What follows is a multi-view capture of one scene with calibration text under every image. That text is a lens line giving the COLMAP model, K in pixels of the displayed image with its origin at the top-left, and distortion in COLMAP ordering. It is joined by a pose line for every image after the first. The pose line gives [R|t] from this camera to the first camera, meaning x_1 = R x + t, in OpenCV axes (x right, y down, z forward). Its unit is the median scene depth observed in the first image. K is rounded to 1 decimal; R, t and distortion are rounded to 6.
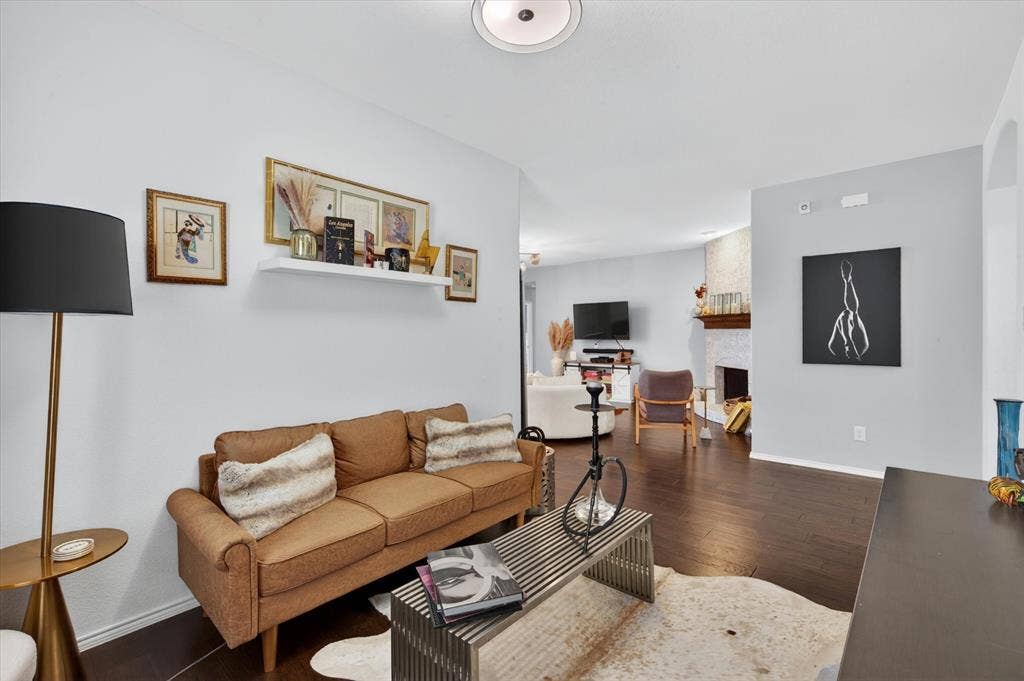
lens RADIAL K [[452.0, 0, 515.5], [0, 452.0, 337.0], [0, 0, 1]] dist [0.001562, 0.000012]
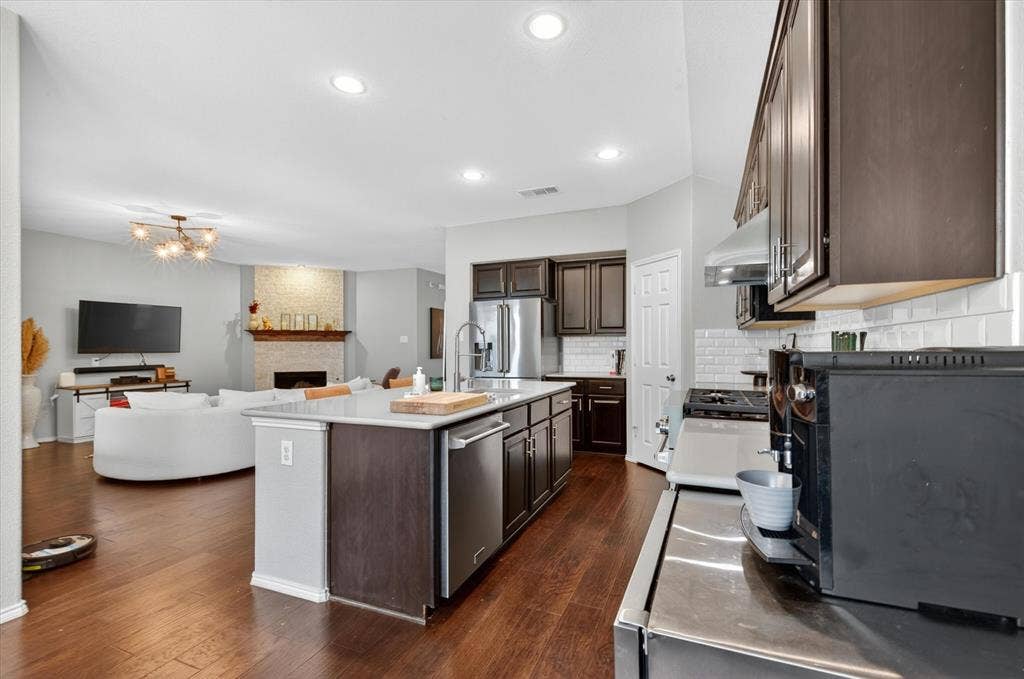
lens RADIAL K [[454.8, 0, 519.0], [0, 454.8, 347.0], [0, 0, 1]] dist [0.000292, -0.000712]
pose [[-0.318433, 0.007838, 0.947913, -0.741726], [0.017288, 0.999848, -0.002460, 0.008535], [-0.947788, 0.015604, -0.318520, 0.642220]]
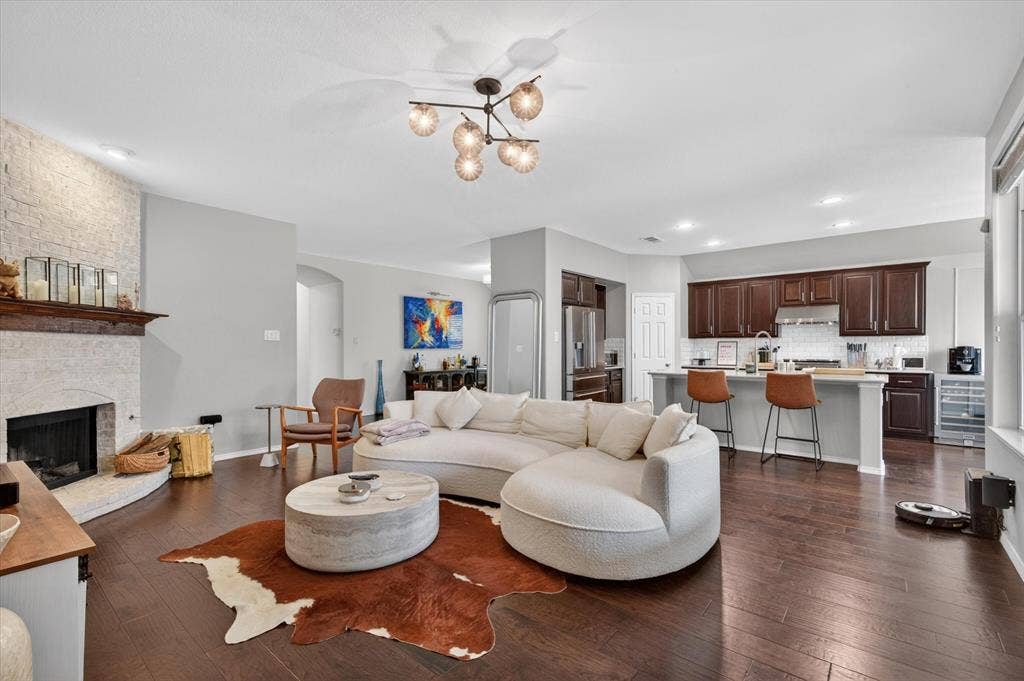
lens RADIAL K [[454.8, 0, 519.0], [0, 454.8, 348.0], [0, 0, 1]] dist [0.000292, -0.000712]
pose [[-0.999351, 0.010705, -0.034400, -0.014212], [0.010175, 0.999827, 0.015564, -0.003449], [0.034561, 0.015204, -0.999287, 1.196633]]
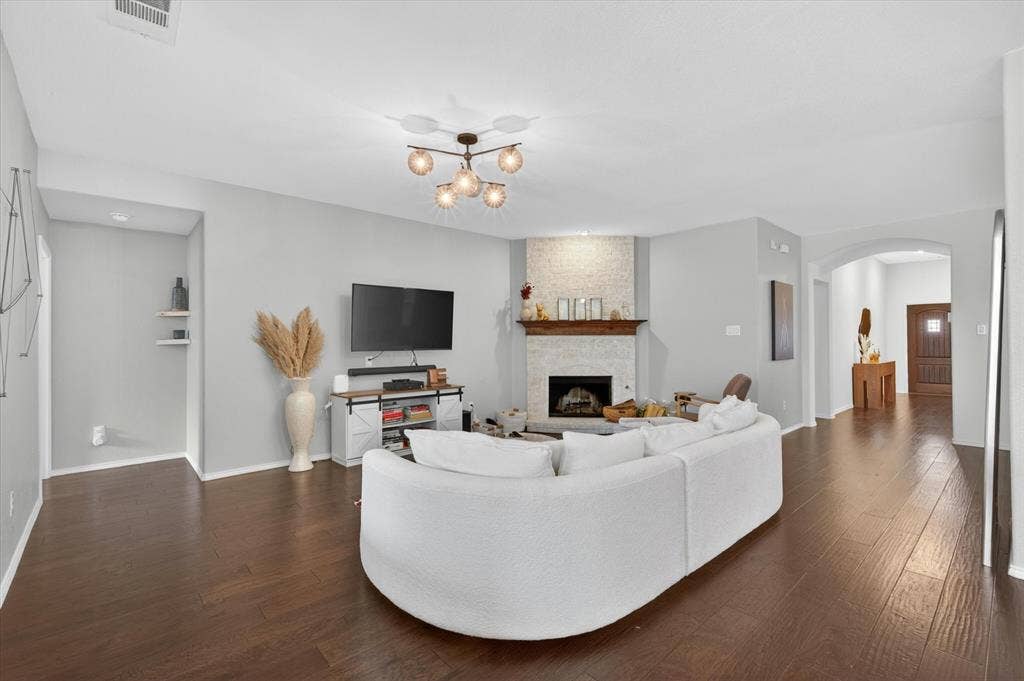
lens RADIAL K [[452.0, 0, 515.5], [0, 452.0, 337.0], [0, 0, 1]] dist [0.001562, 0.000012]
pose [[0.121422, 0.021372, 0.992371, -0.386132], [0.016272, 0.999591, -0.023519, 0.004274], [-0.992468, 0.019003, 0.121025, 0.796505]]
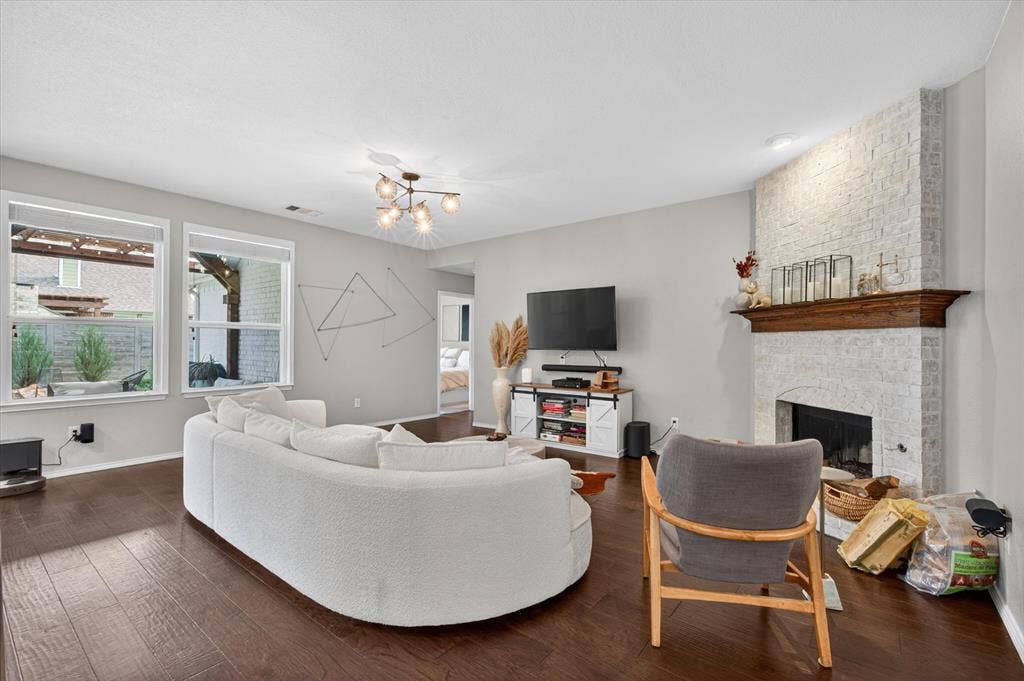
lens RADIAL K [[452.0, 0, 515.5], [0, 452.0, 337.0], [0, 0, 1]] dist [0.001562, 0.000012]
pose [[0.998576, 0.016836, 0.050621, 0.085080], [-0.015448, 0.999497, -0.027696, 0.006323], [-0.051062, 0.026874, 0.998334, 0.395705]]
